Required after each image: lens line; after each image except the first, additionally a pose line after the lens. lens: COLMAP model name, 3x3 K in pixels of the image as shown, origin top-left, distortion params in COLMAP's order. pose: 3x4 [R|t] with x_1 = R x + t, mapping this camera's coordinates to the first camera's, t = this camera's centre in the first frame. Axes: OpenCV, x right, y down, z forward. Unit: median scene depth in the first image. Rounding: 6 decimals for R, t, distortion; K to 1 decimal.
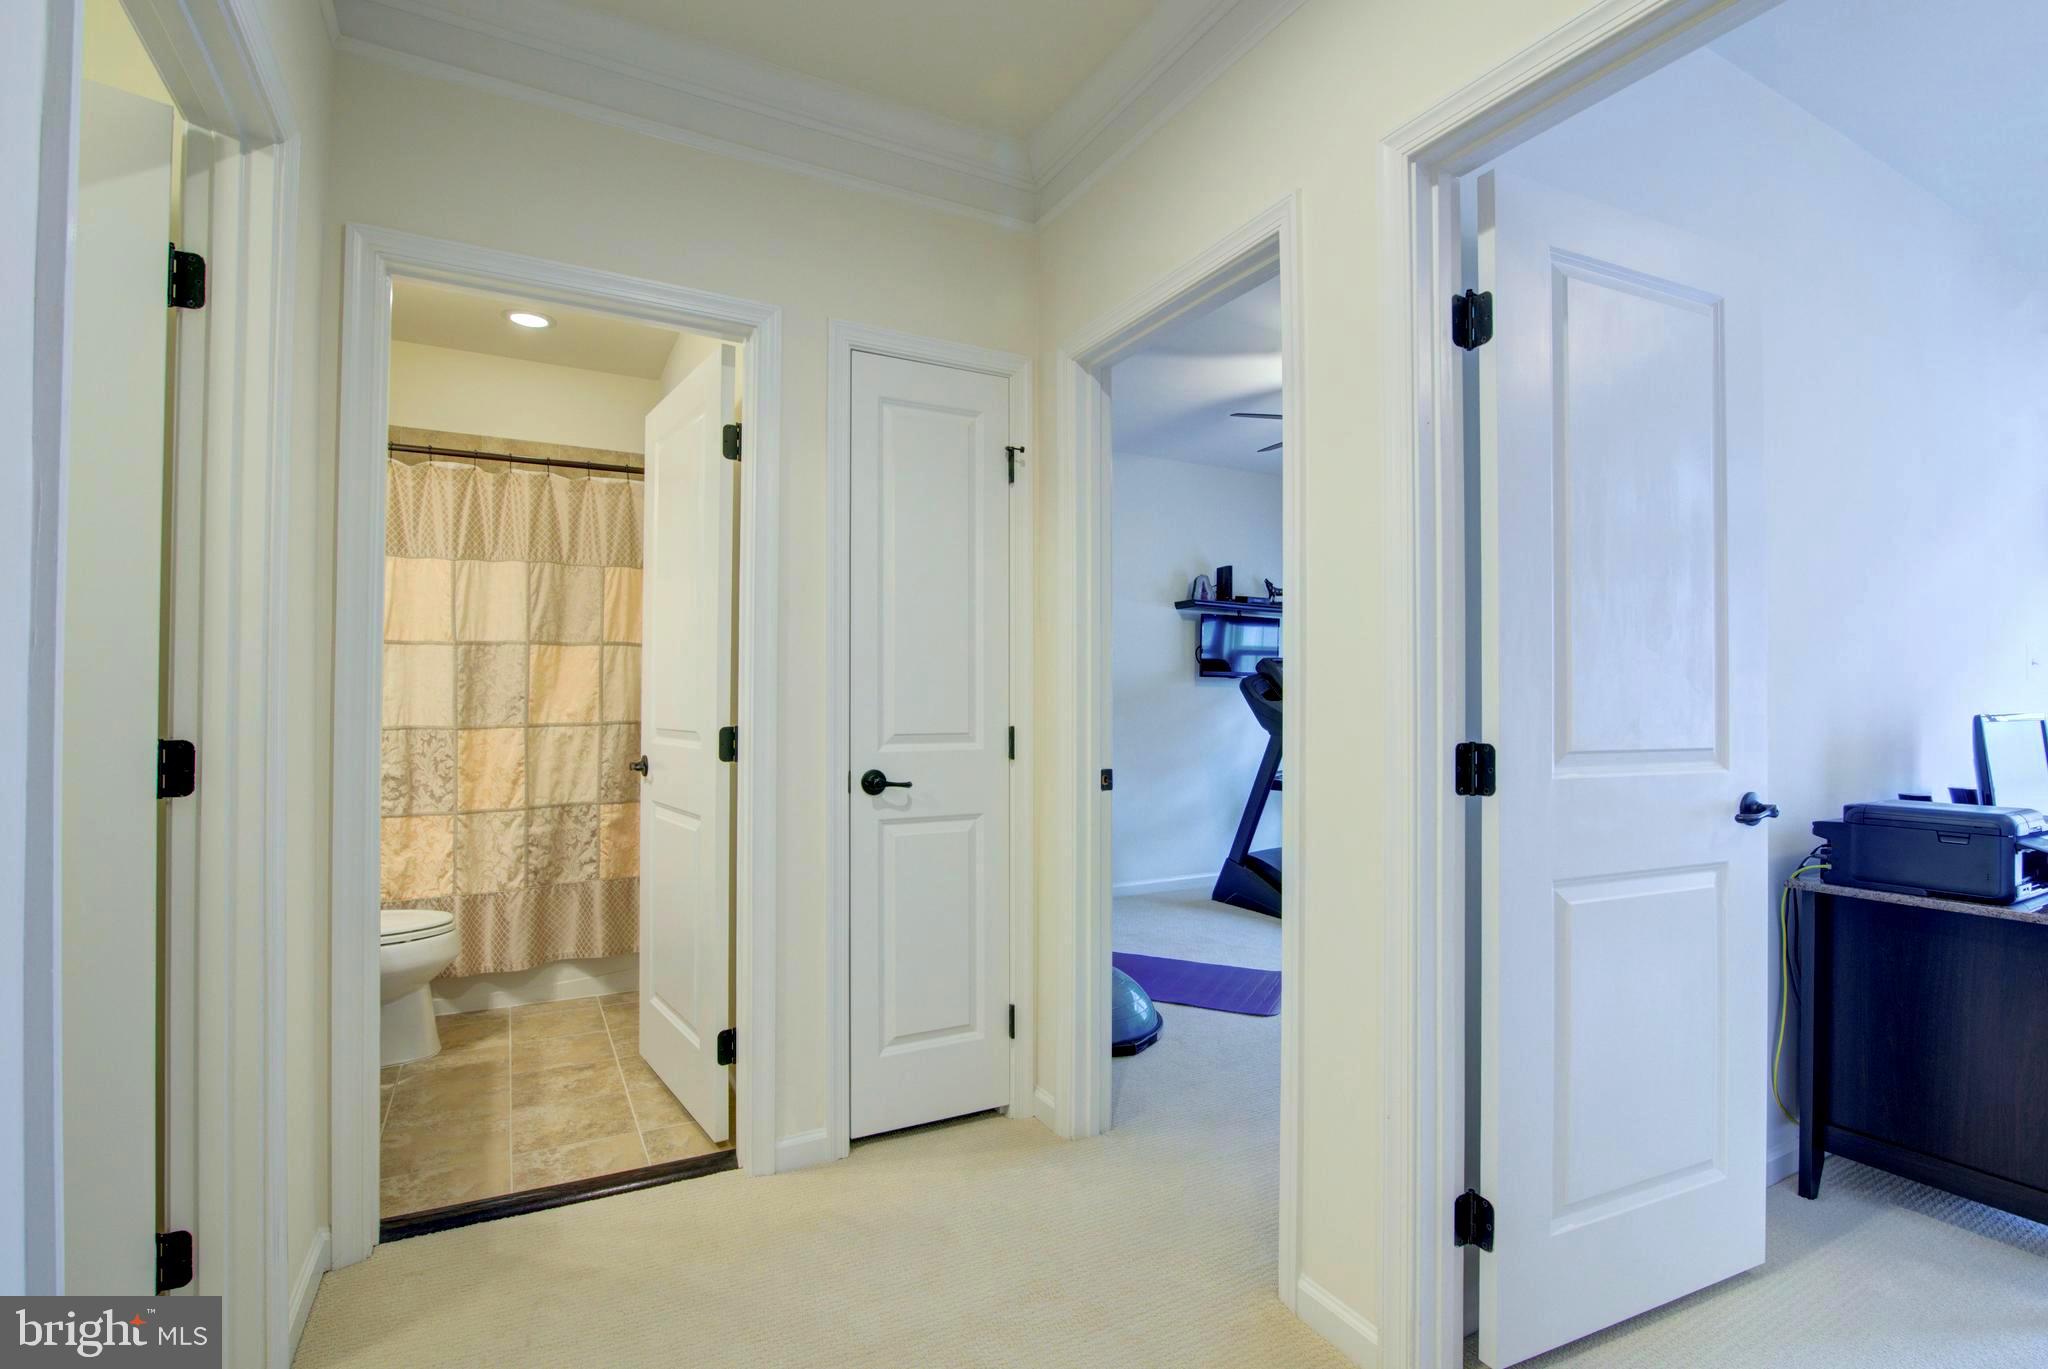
lens RADIAL K [[948.0, 0, 1024.5], [0, 948.0, 690.1], [0, 0, 1]] dist [-0.018941, -0.000702]
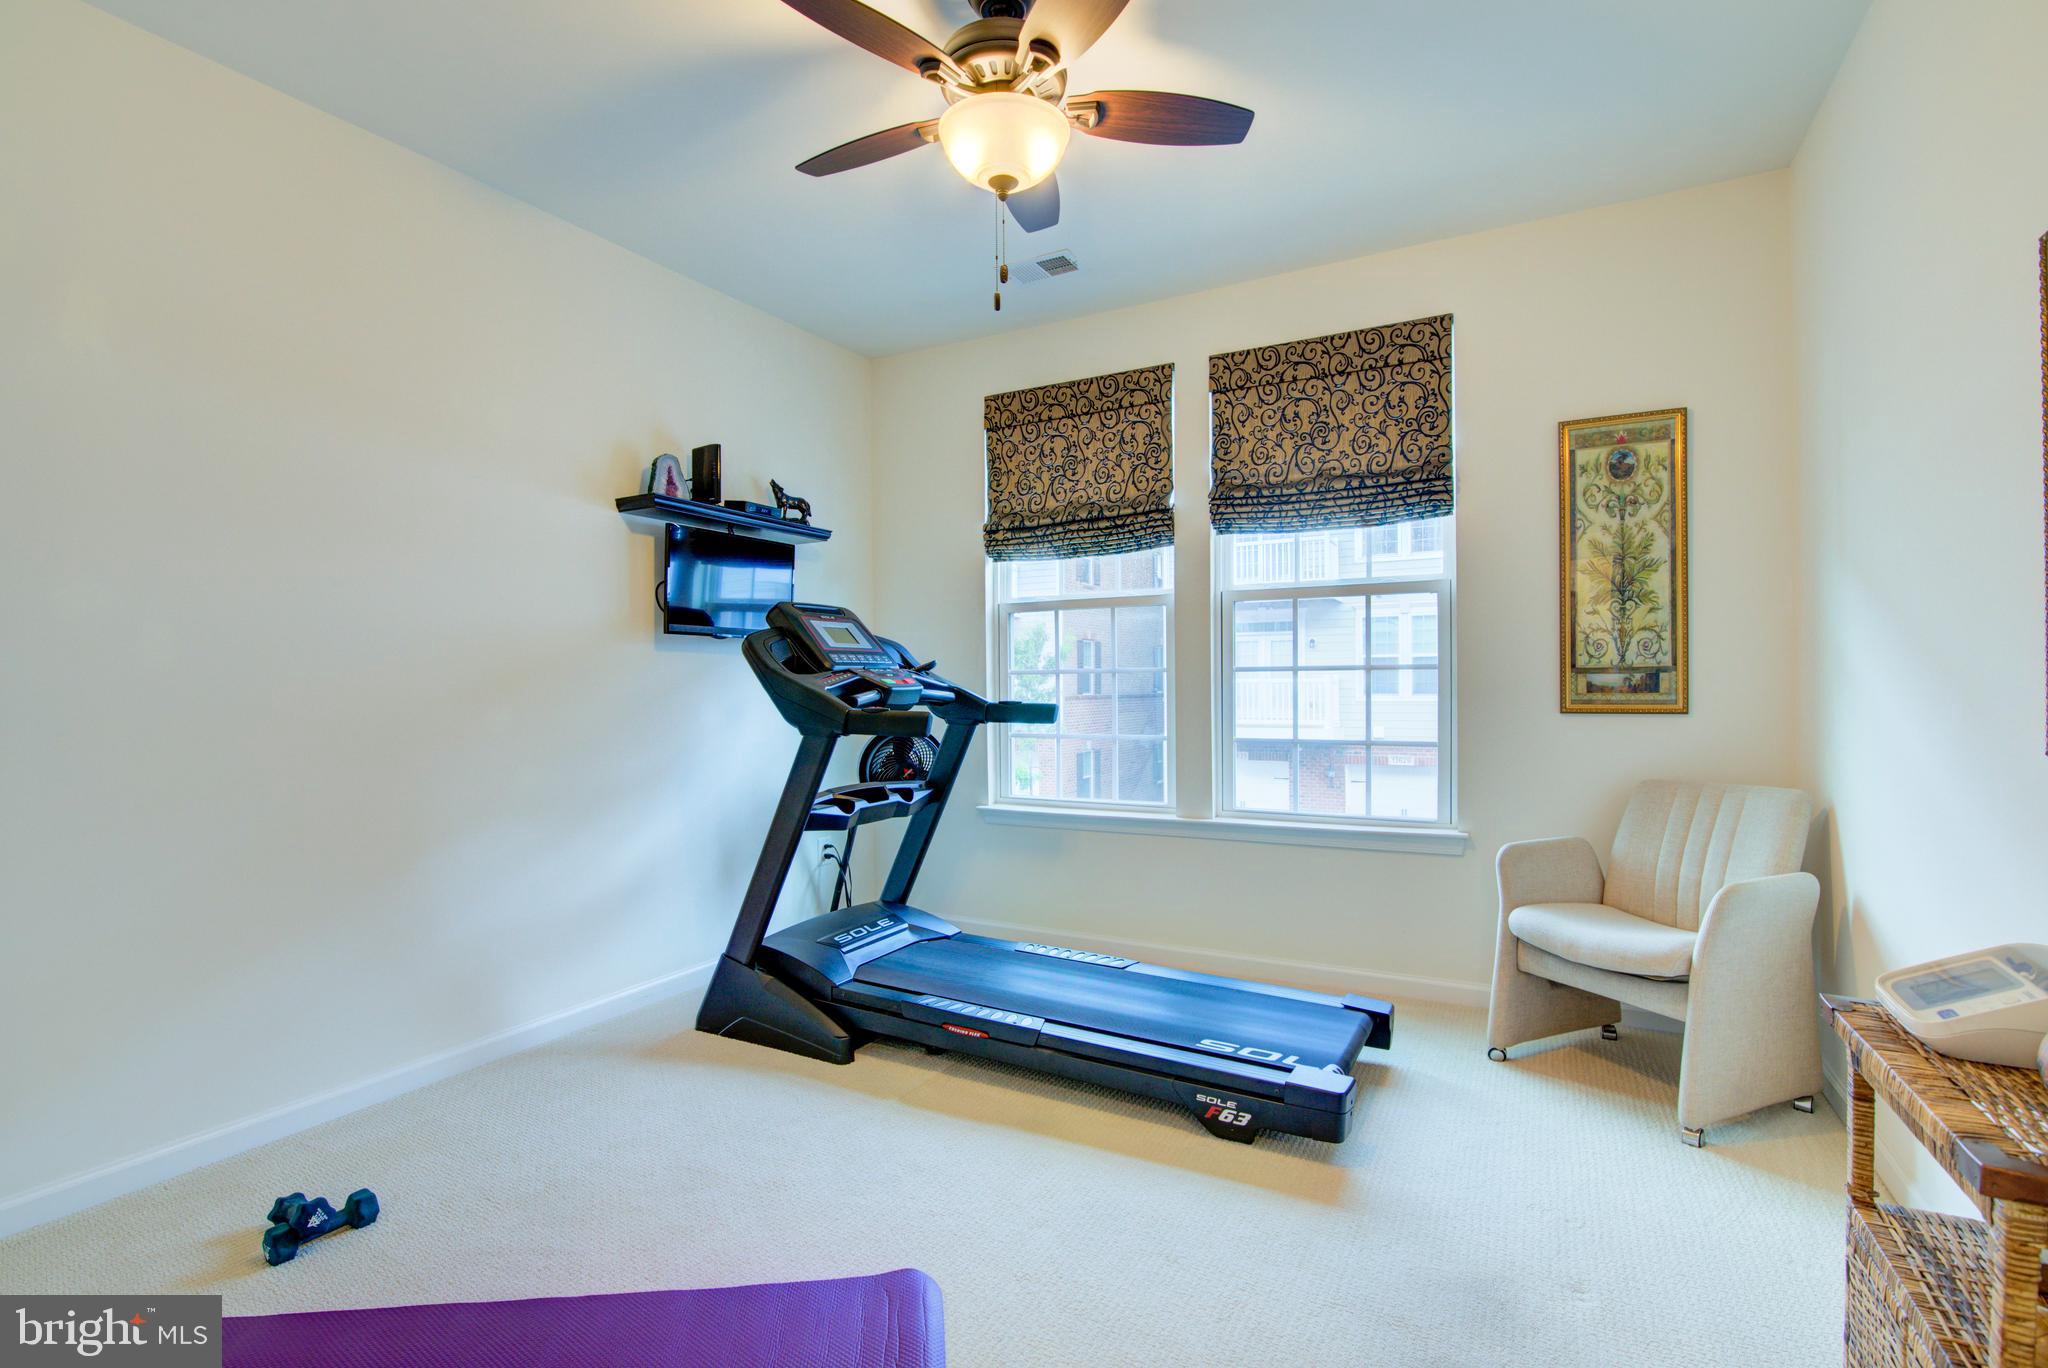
lens RADIAL K [[948.0, 0, 1020.7], [0, 948.0, 688.7], [0, 0, 1]] dist [-0.018941, -0.000702]
pose [[0.845672, -0.017905, 0.533403, 0.062250], [0.005637, 0.999681, 0.024621, 0.005886], [-0.533673, -0.017815, 0.845503, 0.404993]]
